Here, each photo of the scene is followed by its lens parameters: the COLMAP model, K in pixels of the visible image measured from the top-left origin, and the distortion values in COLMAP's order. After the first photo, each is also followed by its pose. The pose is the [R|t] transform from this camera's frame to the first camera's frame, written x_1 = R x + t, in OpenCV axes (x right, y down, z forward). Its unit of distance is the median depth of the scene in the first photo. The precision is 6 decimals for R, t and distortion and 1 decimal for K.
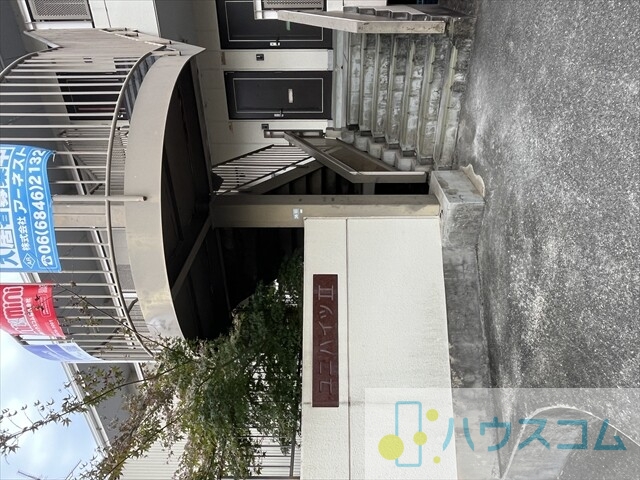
lens RADIAL K [[426.1, 0, 317.3], [0, 426.1, 240.2], [0, 0, 1]] dist [-0.002937, -0.001049]
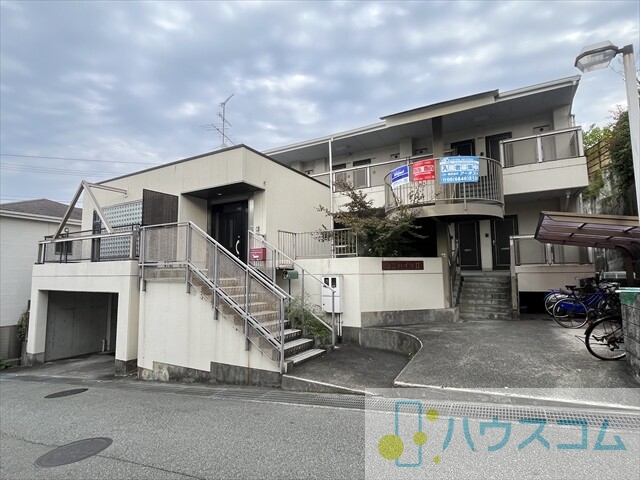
lens RADIAL K [[330.2, 0, 320.5], [0, 330.2, 240.8], [0, 0, 1]] dist [-0.000141, 0.000069]
pose [[0.009886, 0.996803, -0.079289, 0.019536], [-0.999676, 0.007992, -0.024166, 0.652050], [-0.023455, 0.079502, 0.996559, -0.908699]]
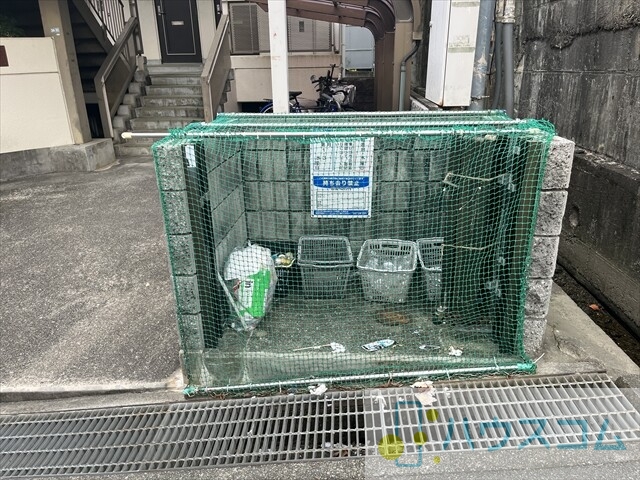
lens RADIAL K [[484.5, 0, 320.7], [0, 484.5, 244.2], [0, 0, 1]] dist [0.007286, -0.018002]
pose [[0.004854, 0.928476, 0.371361, 0.008805], [-0.879603, 0.180619, -0.440086, -0.007228], [-0.475684, -0.324514, 0.817567, -0.639609]]
